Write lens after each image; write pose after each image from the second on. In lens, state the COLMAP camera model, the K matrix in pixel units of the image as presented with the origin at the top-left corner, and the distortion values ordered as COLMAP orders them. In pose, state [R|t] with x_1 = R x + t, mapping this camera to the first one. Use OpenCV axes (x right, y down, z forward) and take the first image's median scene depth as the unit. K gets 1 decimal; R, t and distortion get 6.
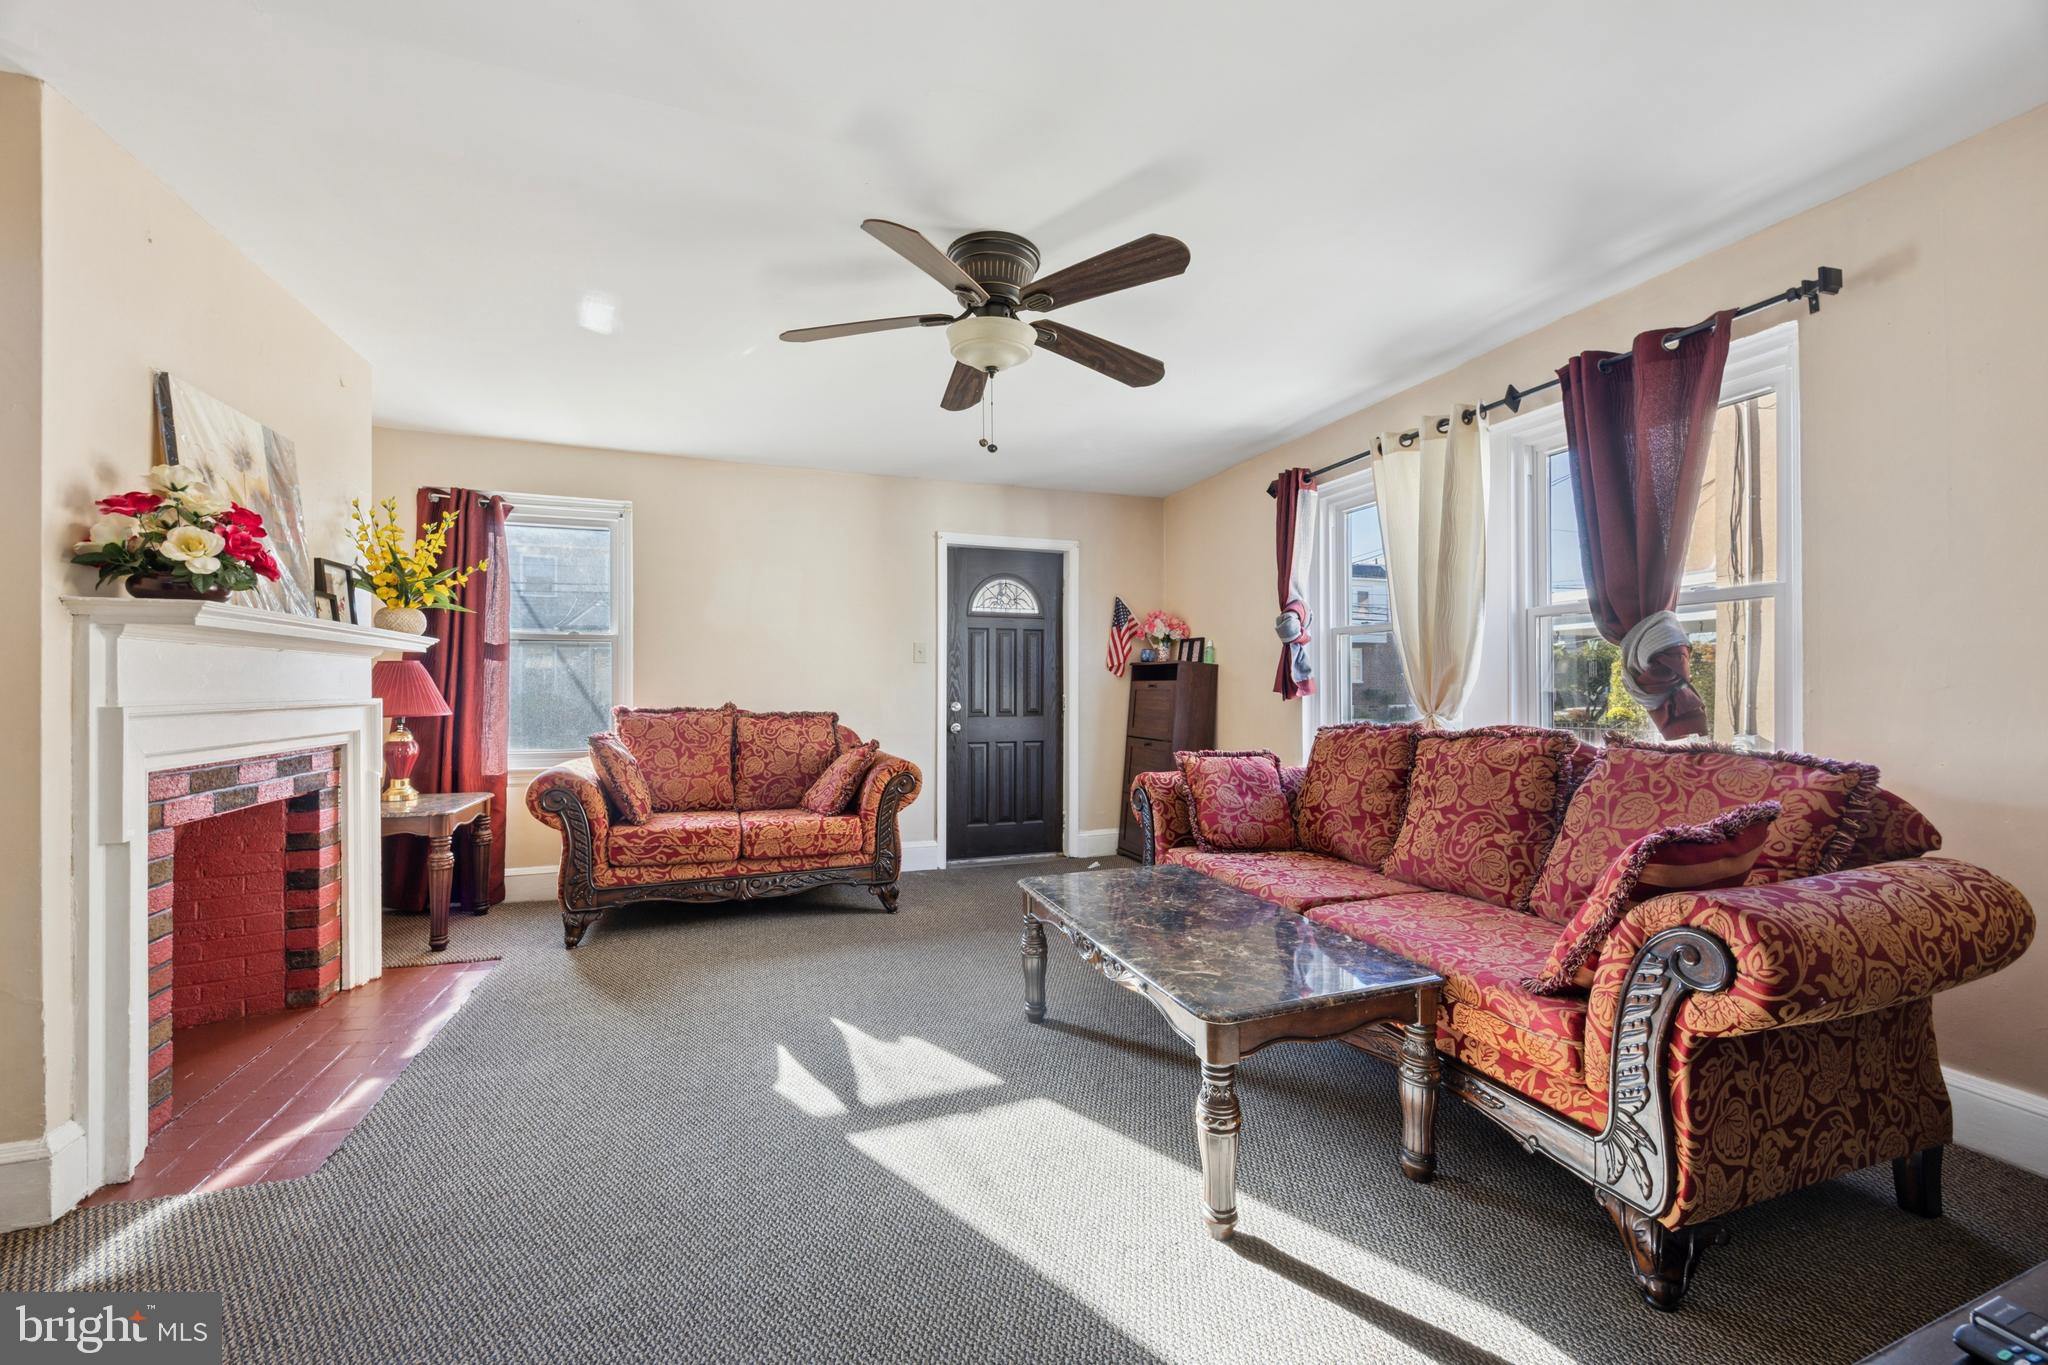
lens RADIAL K [[796.8, 0, 1029.4], [0, 796.8, 684.4], [0, 0, 1]] dist [0.000793, 0.000116]
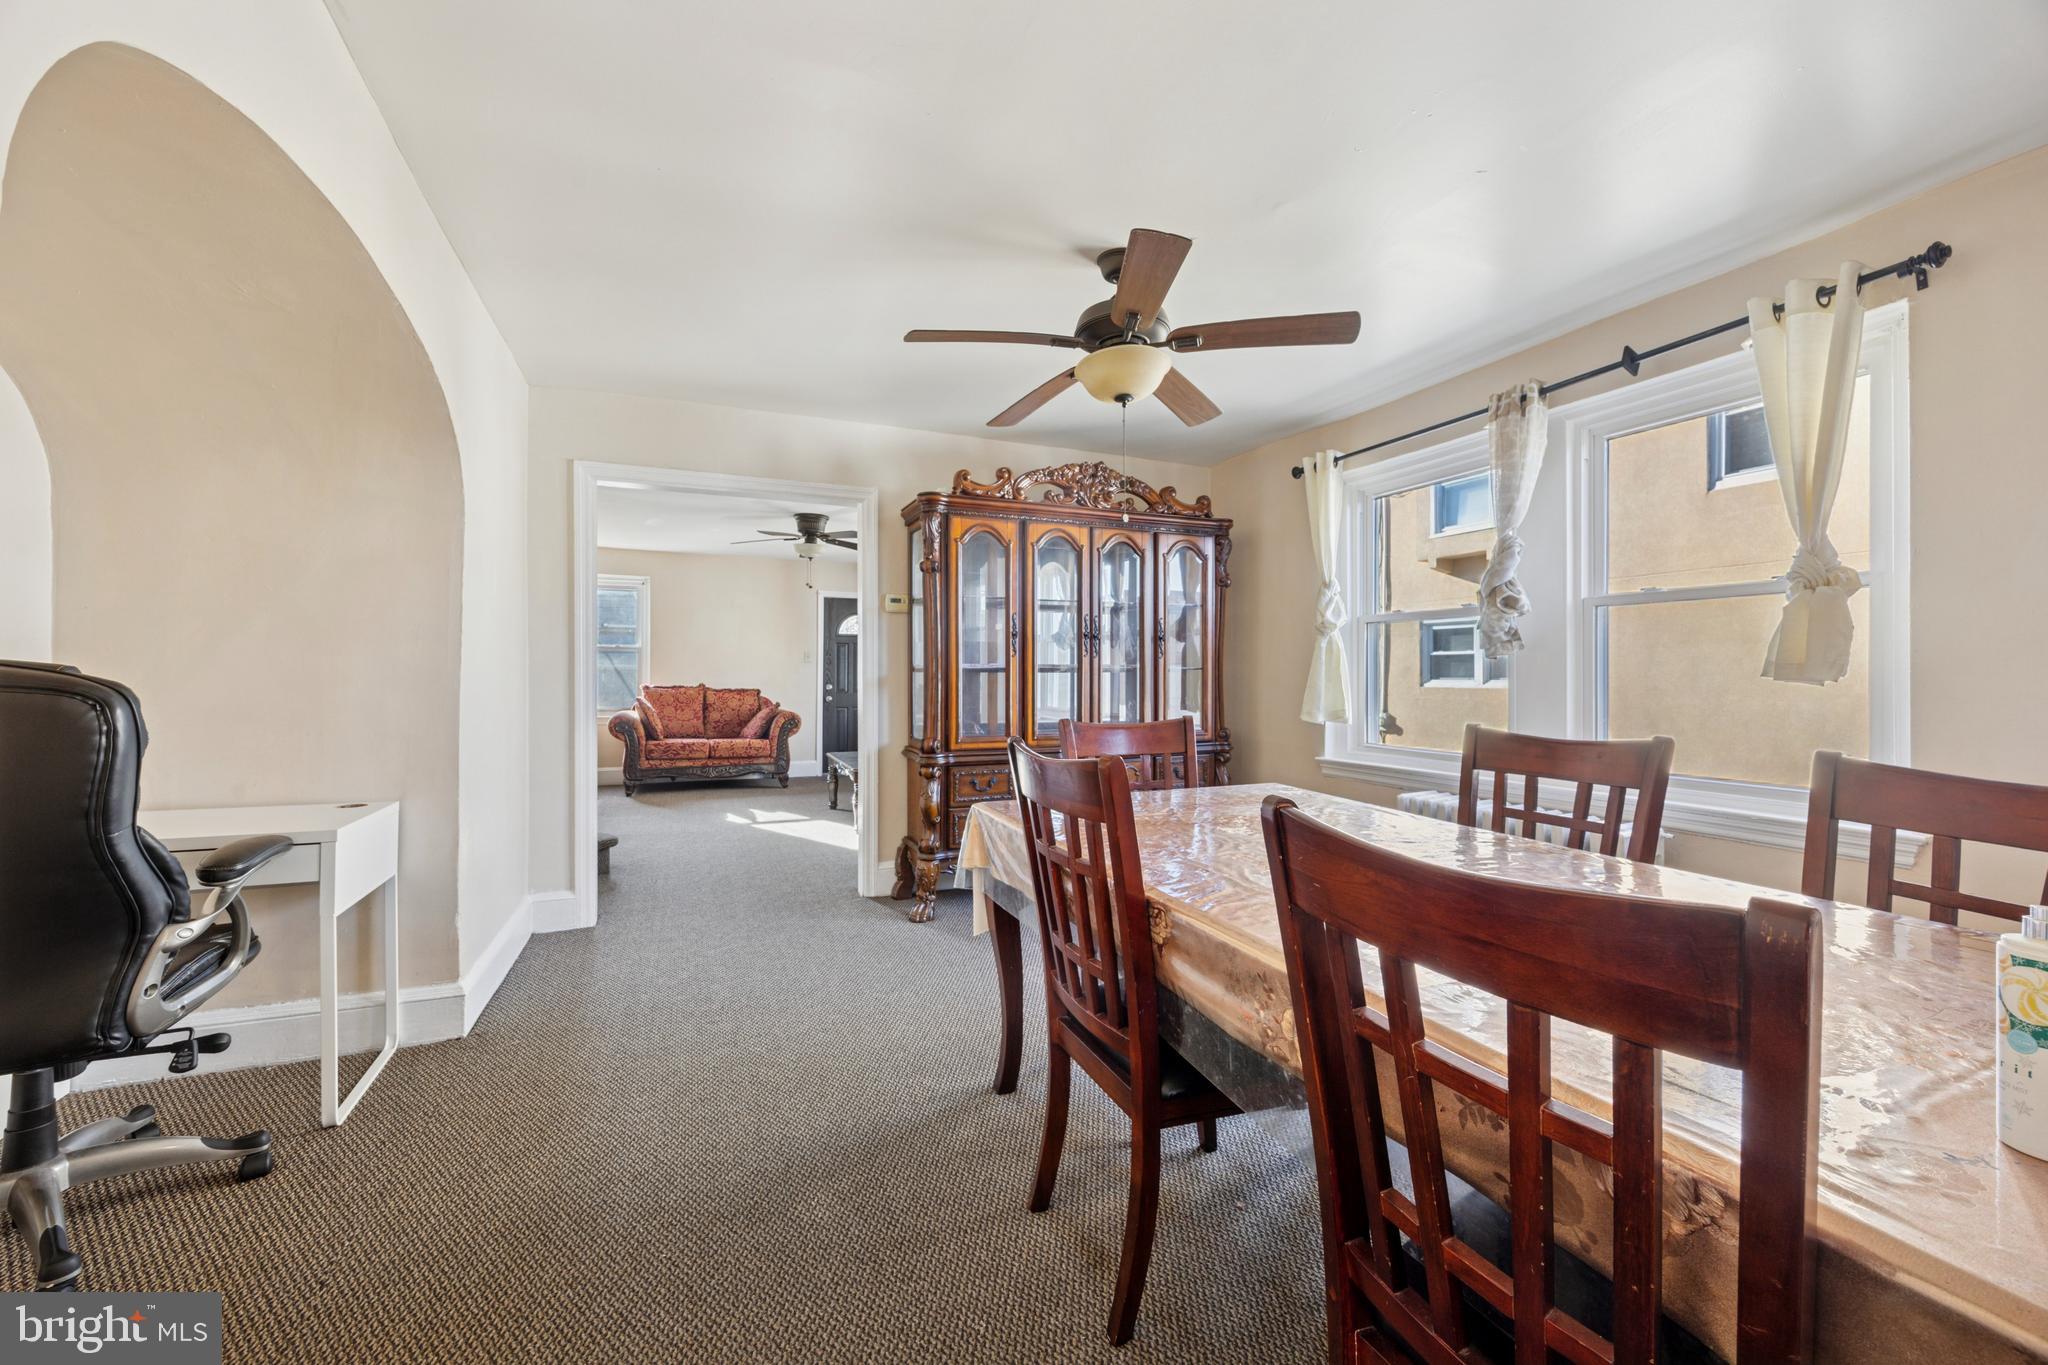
lens RADIAL K [[796.8, 0, 1019.5], [0, 796.8, 675.7], [0, 0, 1]] dist [0.000793, 0.000116]
pose [[0.998743, 0.006513, 0.049697, 0.305909], [-0.006511, 0.999979, -0.000214, 0.000240], [-0.049697, -0.000110, 0.998764, -1.002472]]
